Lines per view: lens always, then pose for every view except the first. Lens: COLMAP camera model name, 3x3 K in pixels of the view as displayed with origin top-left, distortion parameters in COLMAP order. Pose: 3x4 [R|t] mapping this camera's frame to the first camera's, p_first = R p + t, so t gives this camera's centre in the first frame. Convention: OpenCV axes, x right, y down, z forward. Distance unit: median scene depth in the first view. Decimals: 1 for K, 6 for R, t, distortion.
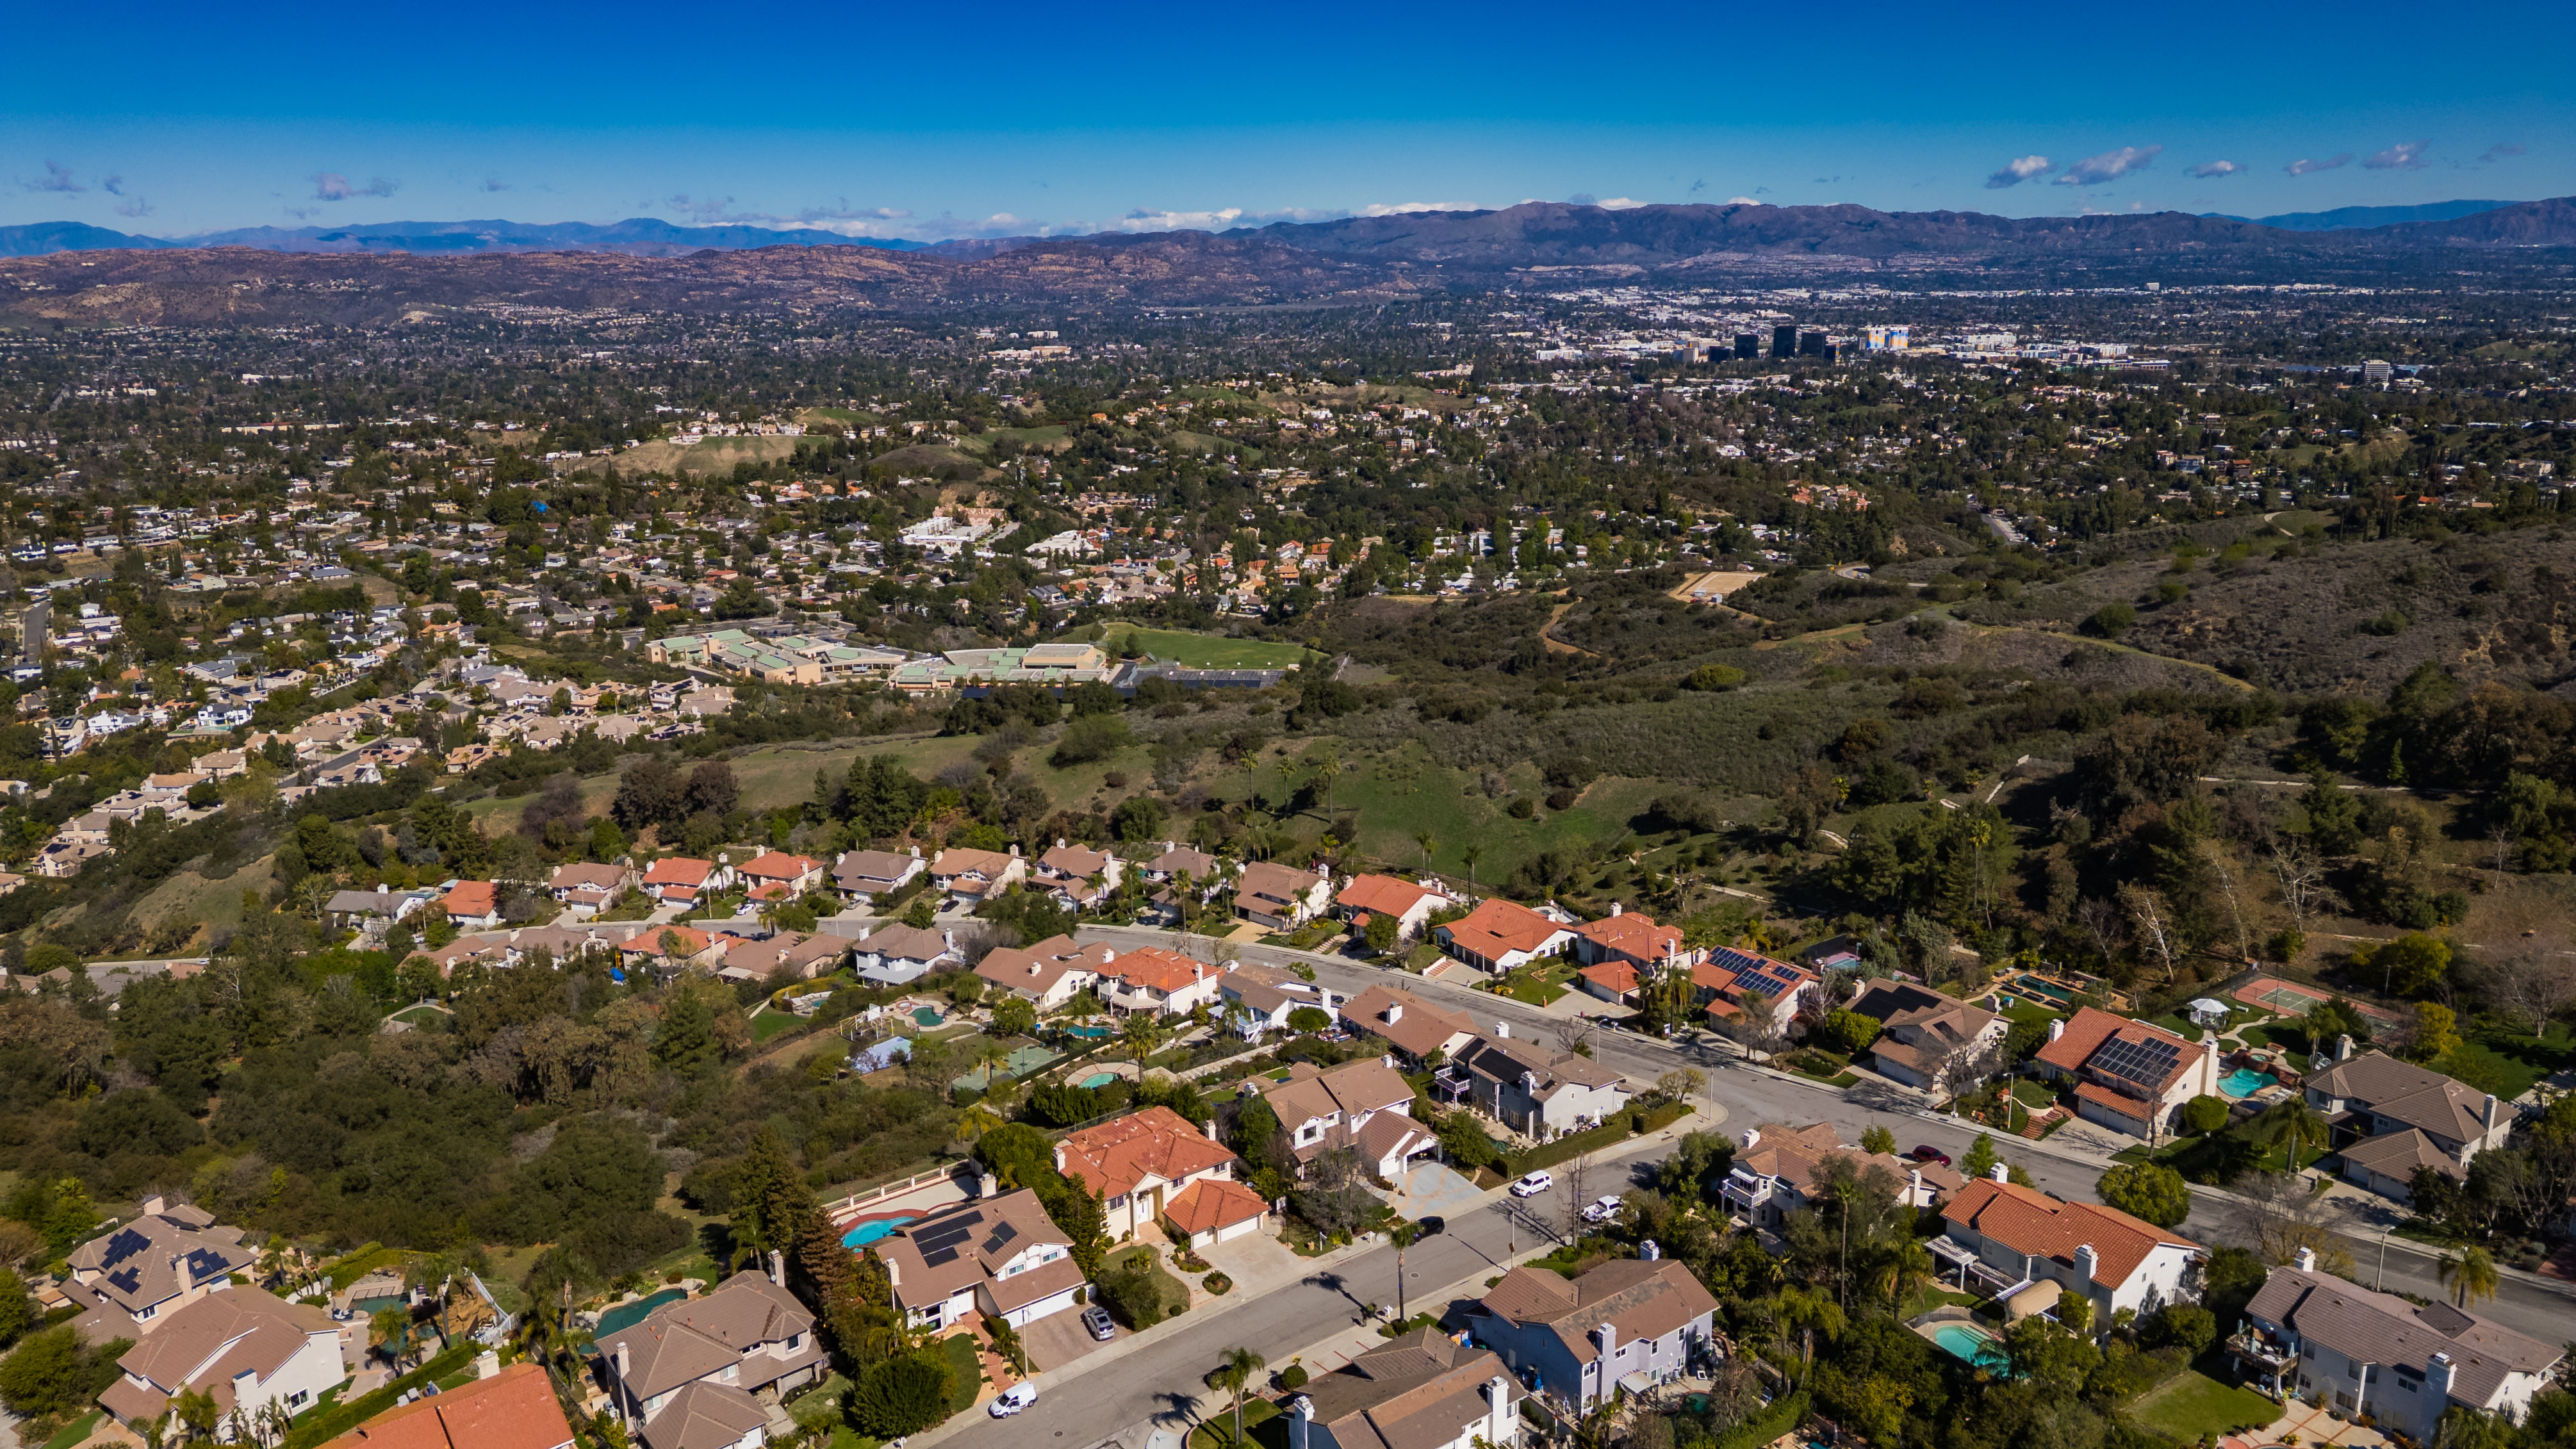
lens RADIAL K [[1845.1, 0, 1319.1], [0, 1845.1, 734.6], [0, 0, 1]] dist [0.081679, -0.076245]
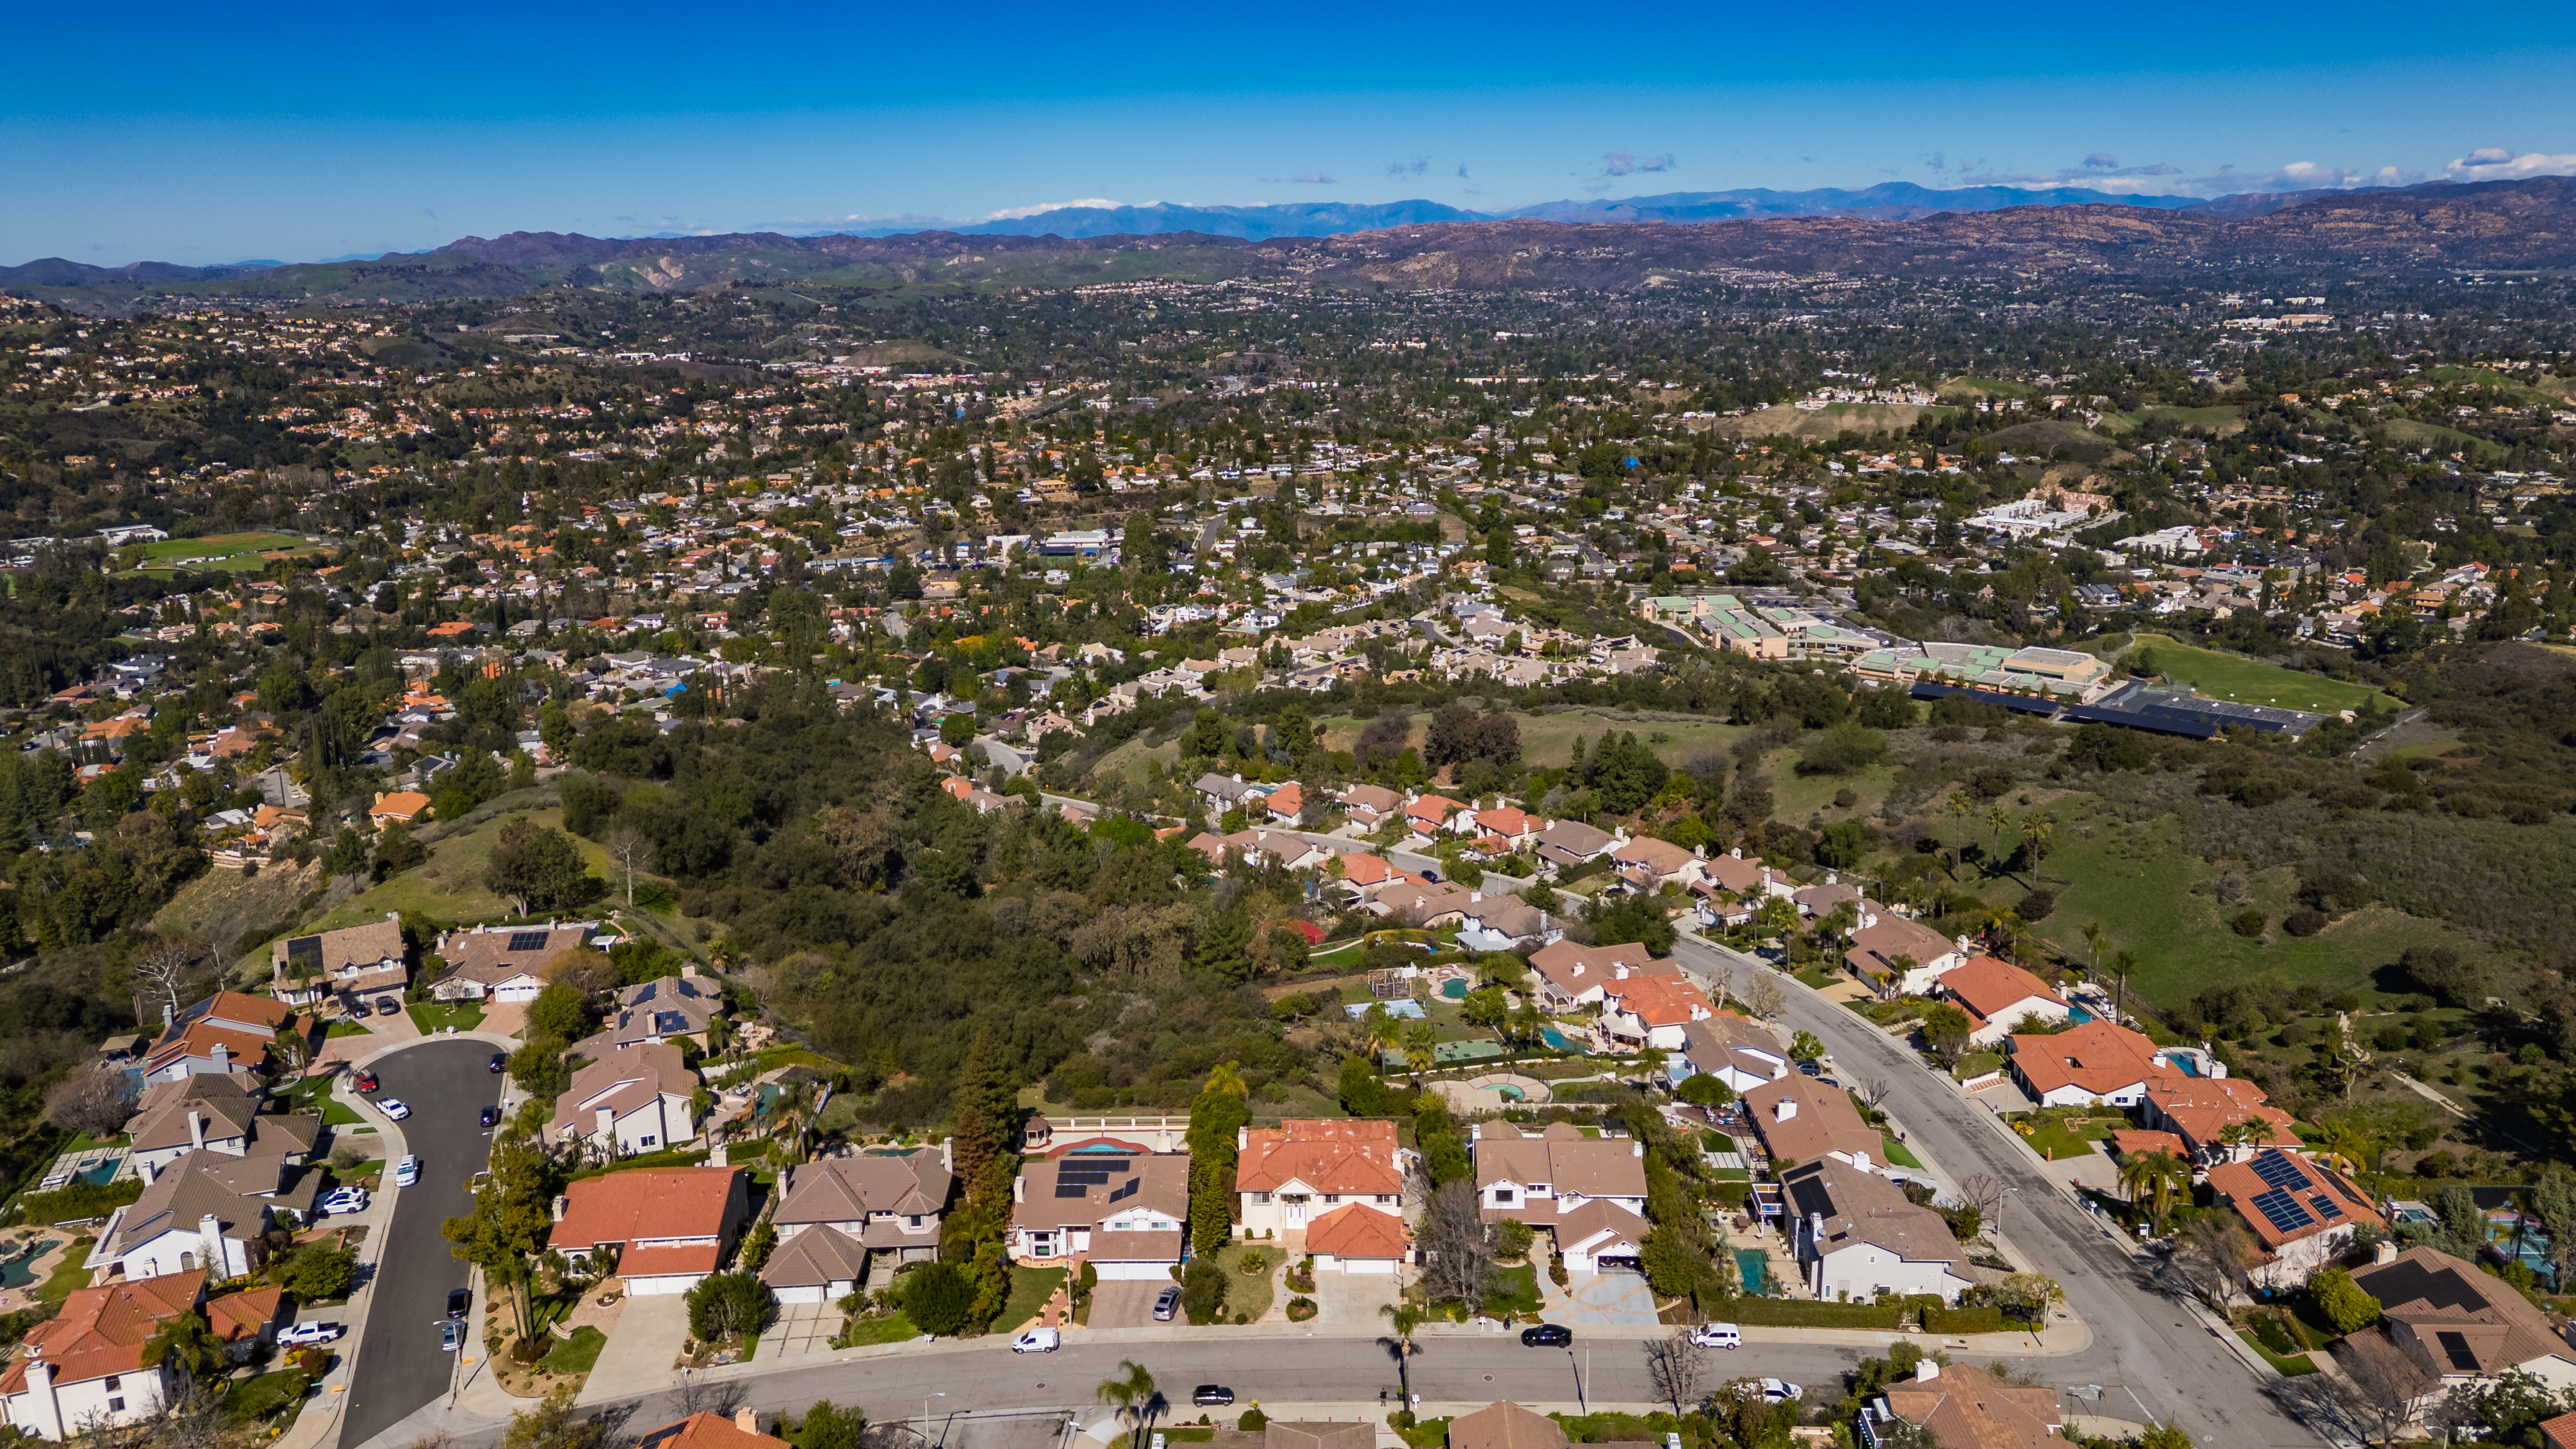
lens RADIAL K [[1845.1, 0, 1255.8], [0, 1845.1, 714.9], [0, 0, 1]] dist [0.081679, -0.076245]
pose [[0.792291, 0.151506, -0.591034, 0.122132], [-0.146567, 0.987576, 0.056680, -0.016152], [0.592278, 0.041719, 0.804653, 0.054266]]
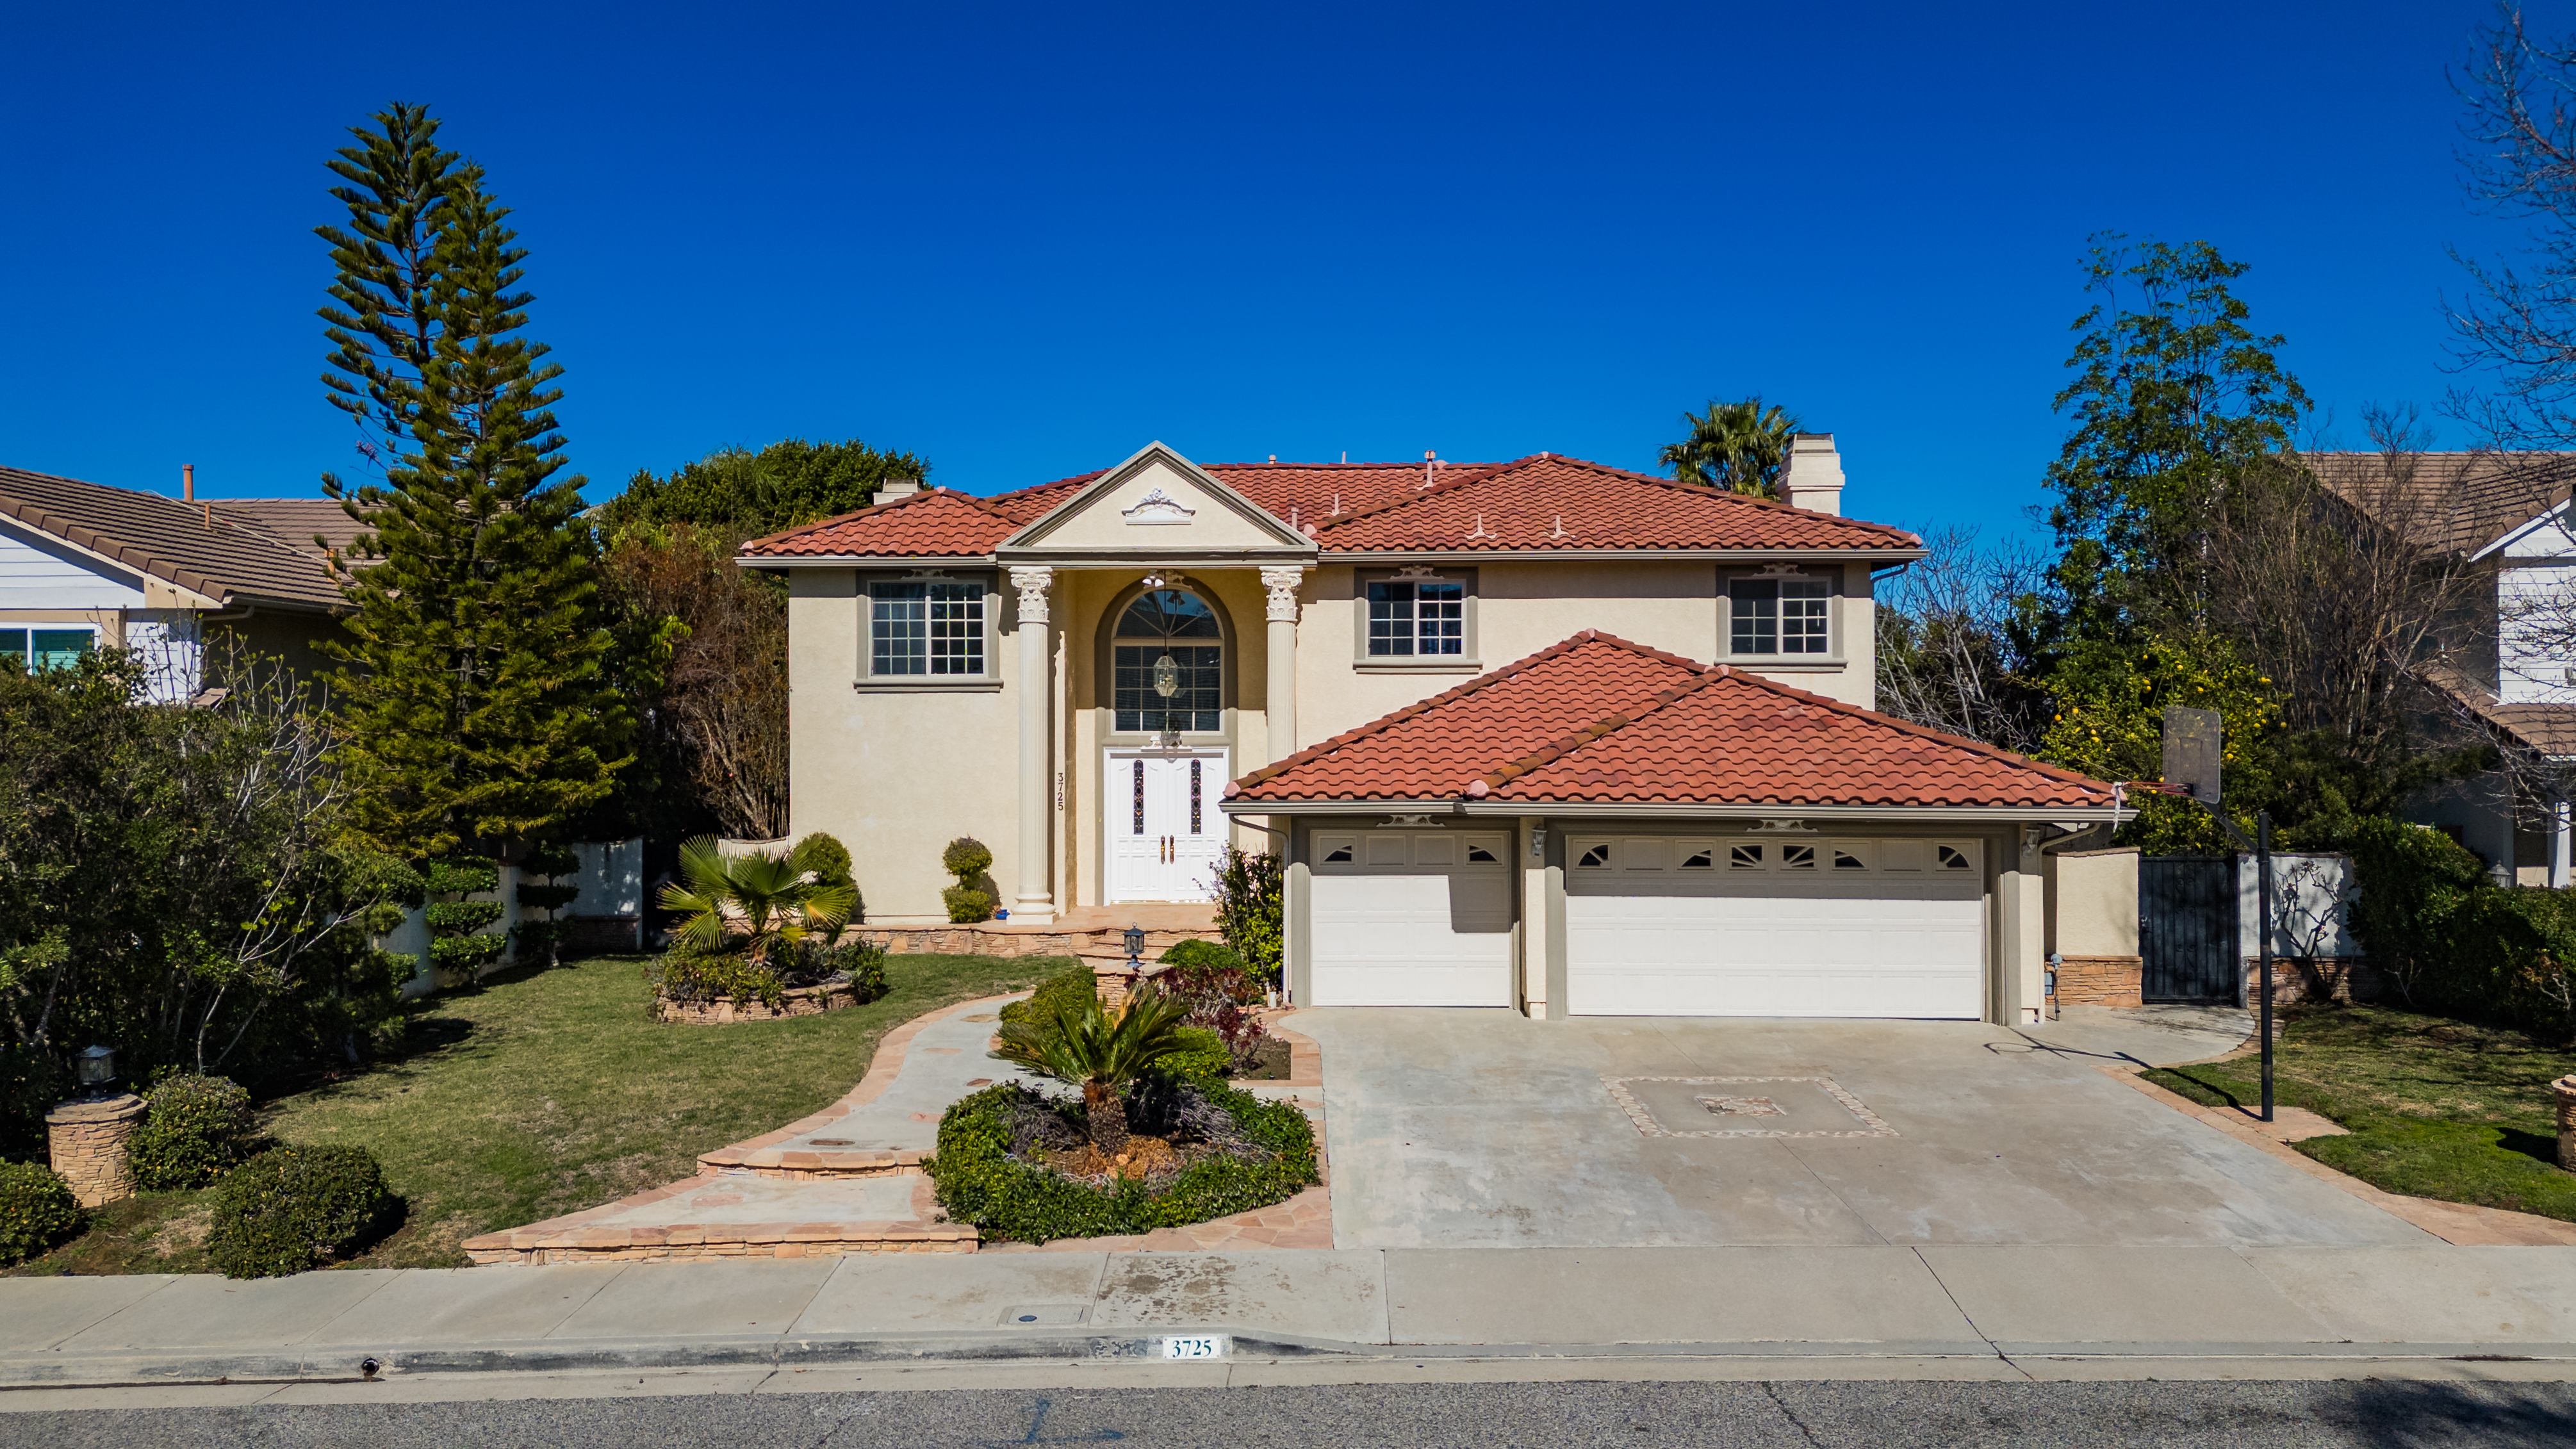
lens RADIAL K [[1845.1, 0, 1290.2], [0, 1845.1, 715.8], [0, 0, 1]] dist [0.081679, -0.076245]
pose [[0.807113, 0.009783, -0.590316, -0.000701], [-0.164278, 0.964098, -0.208633, 0.079906], [0.567082, 0.265367, 0.779743, 0.255468]]
